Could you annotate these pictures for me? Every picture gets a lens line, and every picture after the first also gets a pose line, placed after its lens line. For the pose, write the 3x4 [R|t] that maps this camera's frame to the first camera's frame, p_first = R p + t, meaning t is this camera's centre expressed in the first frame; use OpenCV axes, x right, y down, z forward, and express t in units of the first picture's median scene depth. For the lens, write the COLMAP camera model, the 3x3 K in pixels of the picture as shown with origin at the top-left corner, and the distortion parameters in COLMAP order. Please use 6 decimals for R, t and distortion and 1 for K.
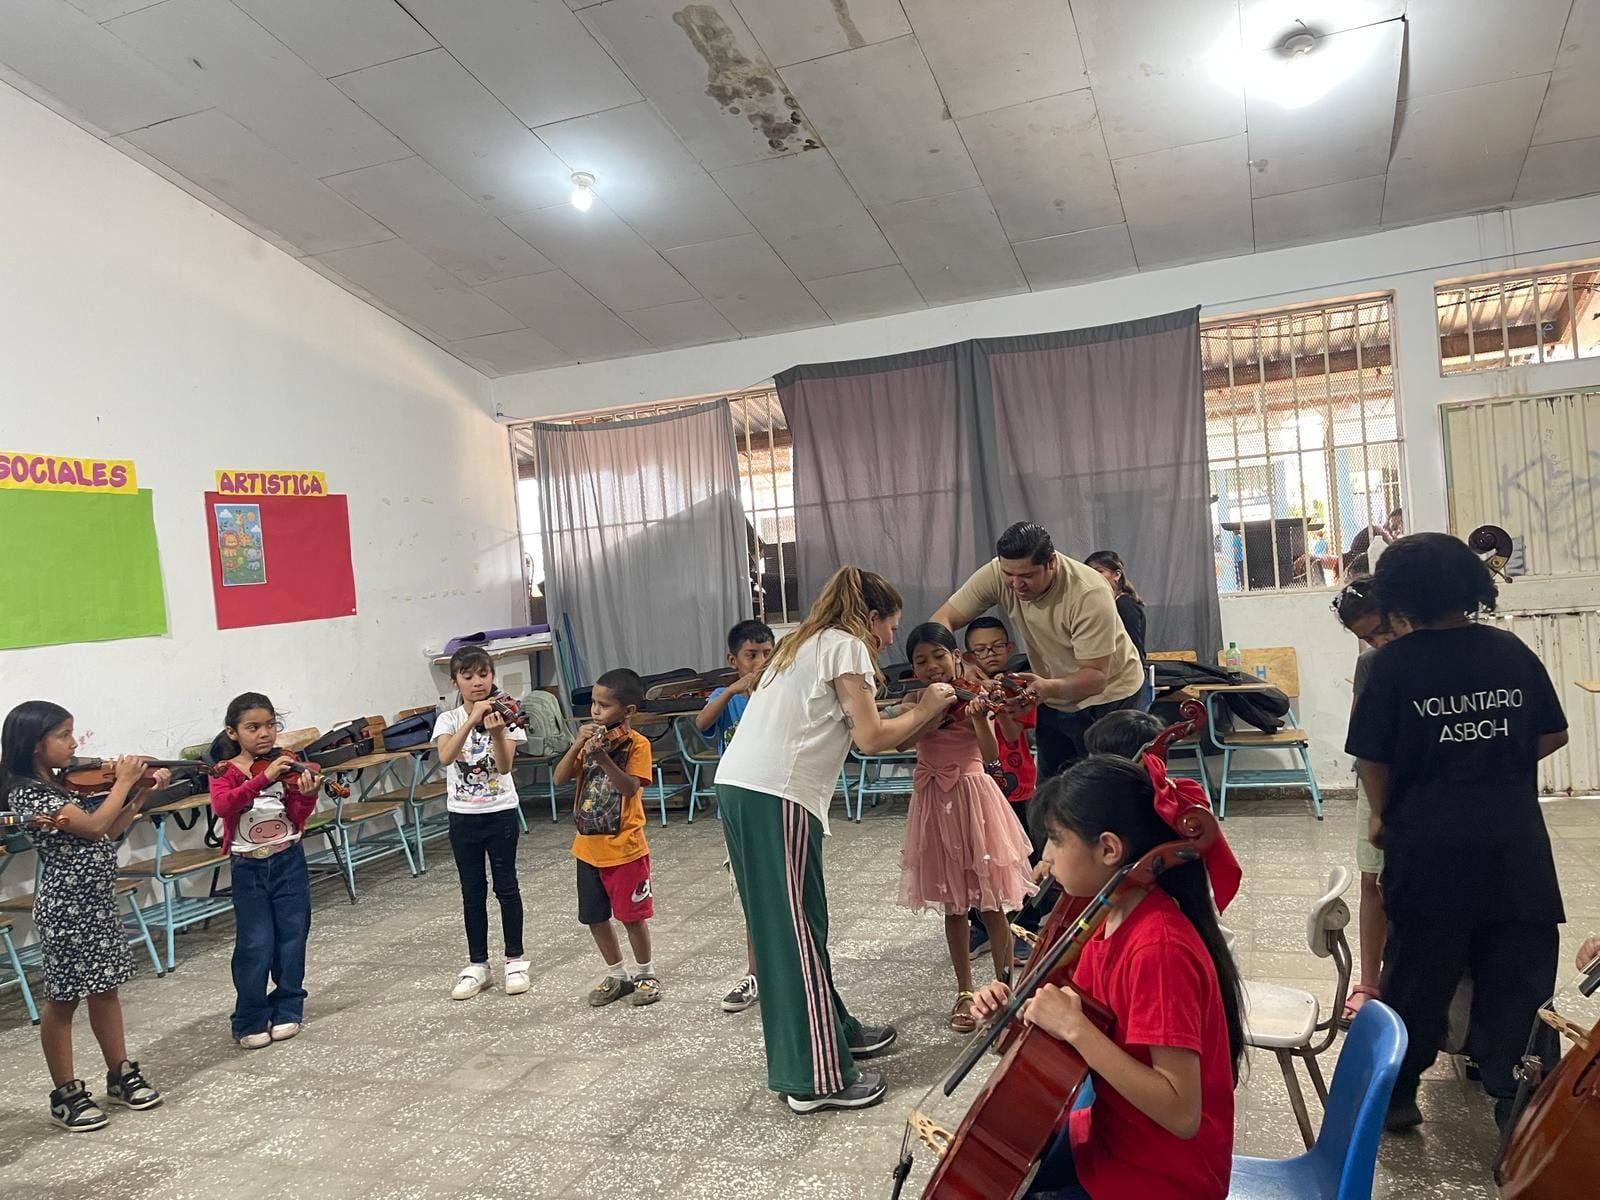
lens RADIAL K [[1123.6, 0, 800.0], [0, 1123.6, 600.0], [0, 0, 1]] dist [0.072433, -0.112393]
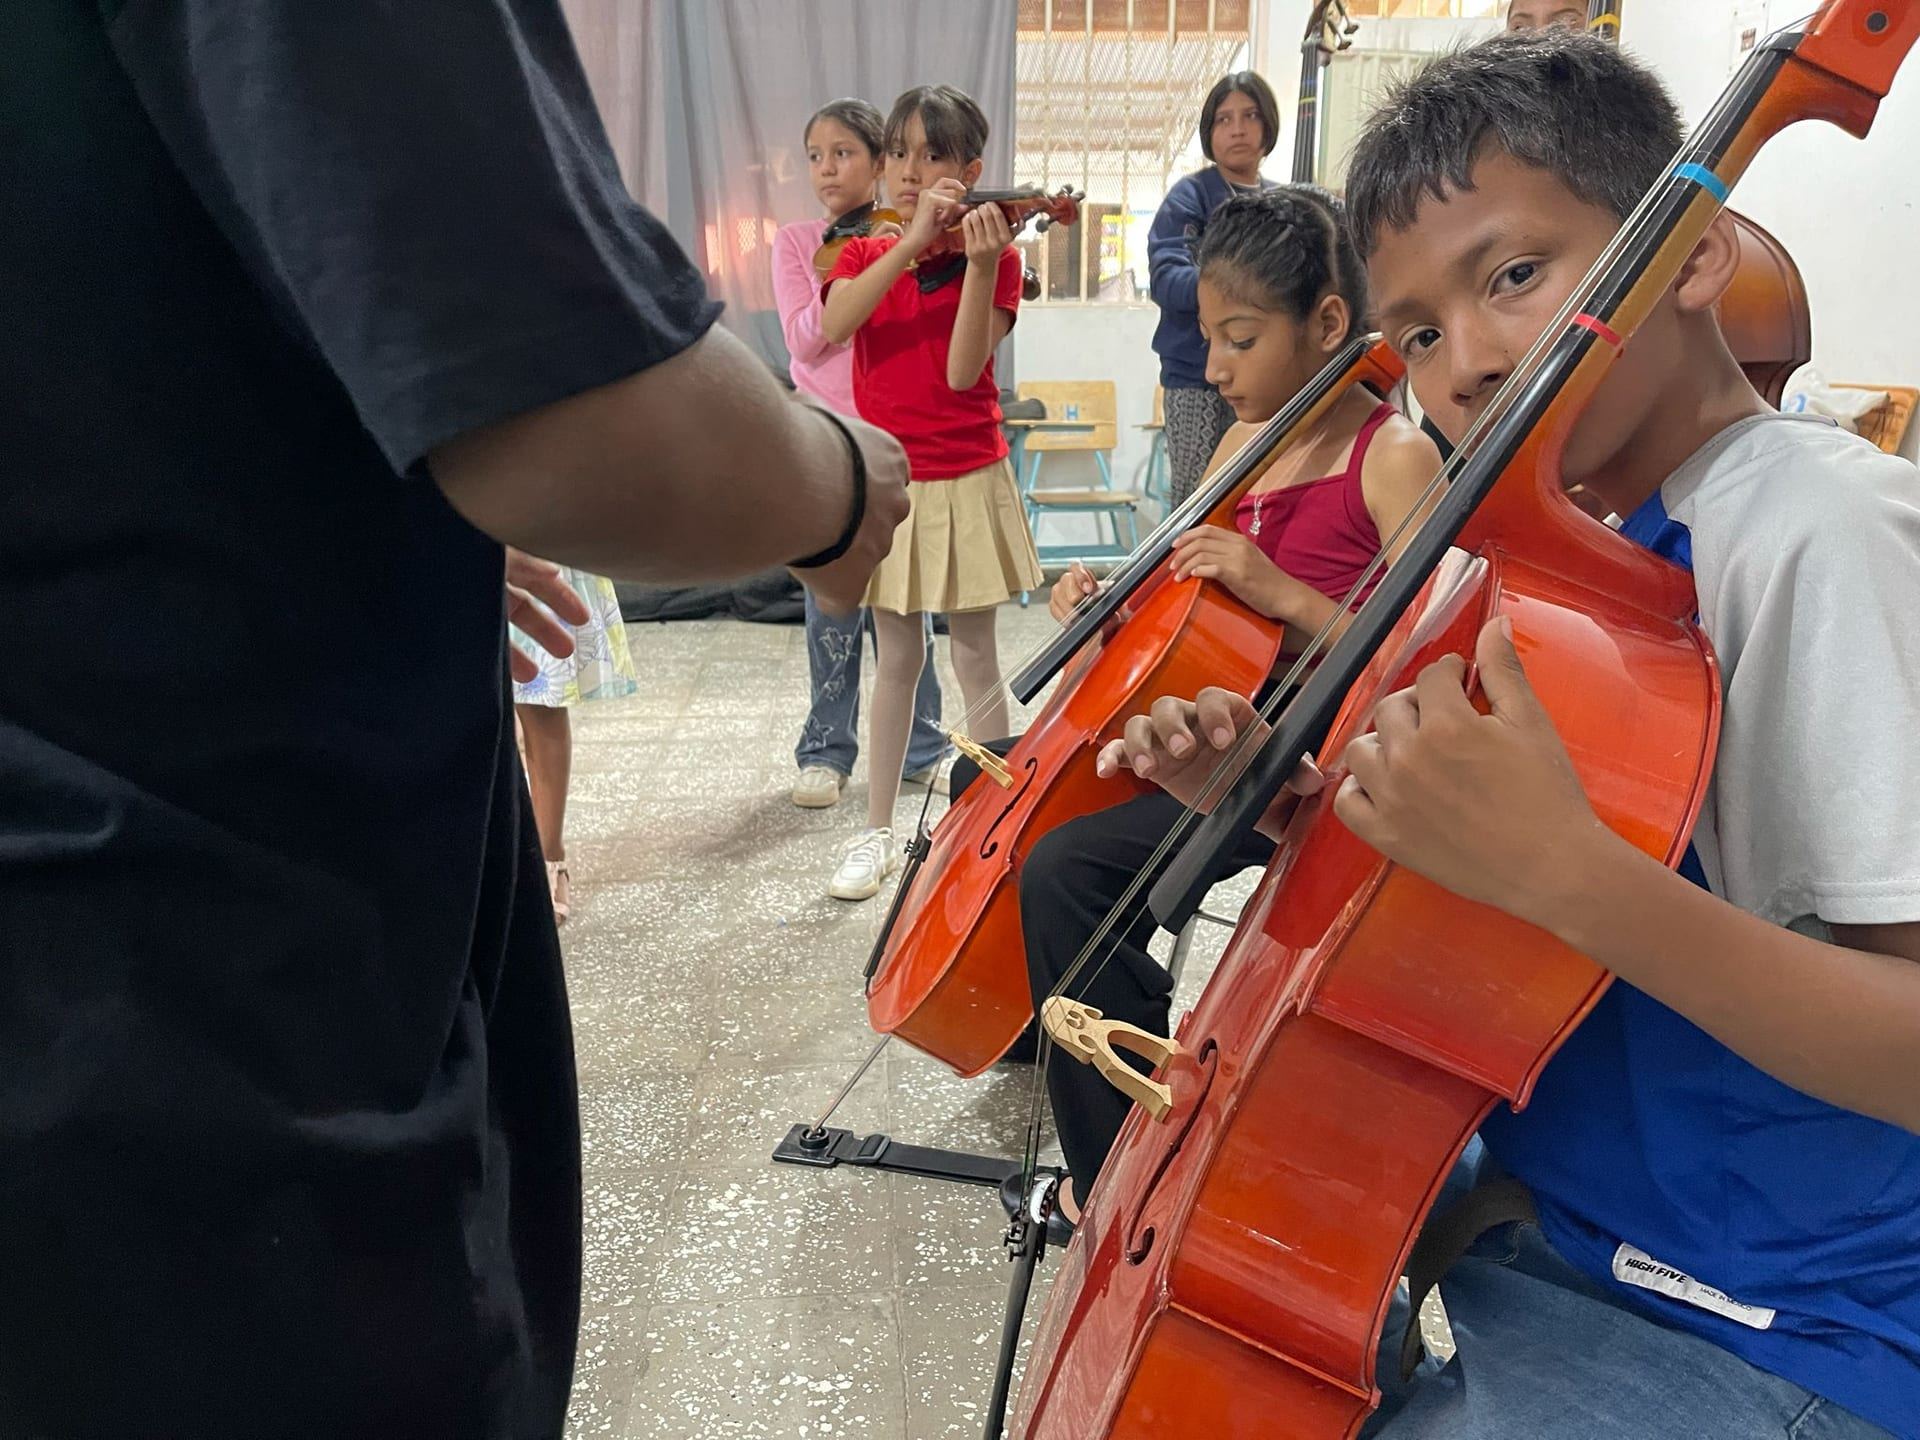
lens RADIAL K [[1418.0, 0, 960.0], [0, 1418.0, 720.0], [0, 0, 1]] dist [0.001162, -0.003517]
pose [[0.904417, -0.034952, 0.425216, -0.062470], [-0.066791, 0.972752, 0.222020, 0.064976], [-0.421390, -0.229199, 0.877438, 0.183500]]
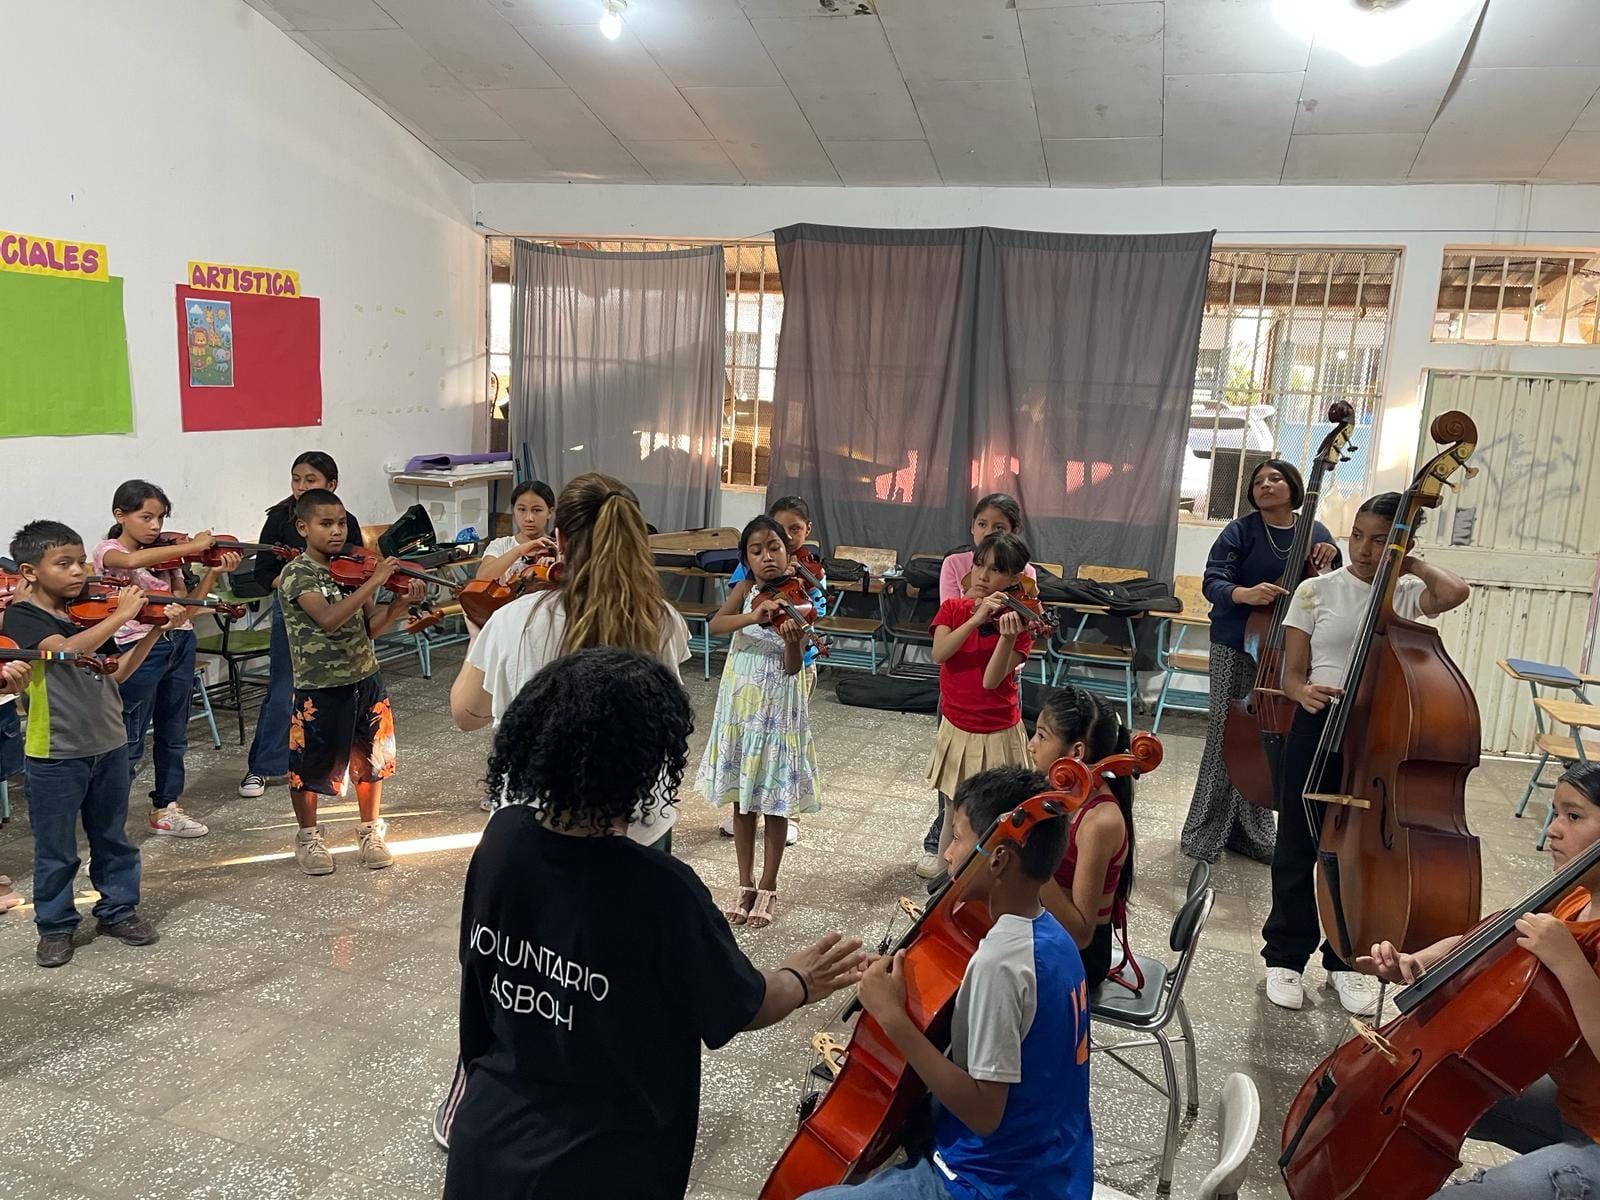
lens RADIAL K [[1123.6, 0, 800.0], [0, 1123.6, 600.0], [0, 0, 1]] dist [0.072433, -0.112393]
pose [[0.989379, 0.122847, 0.077709, -0.048595], [-0.133476, 0.979486, 0.150965, -0.048583], [-0.057569, -0.159734, 0.985480, -0.007536]]
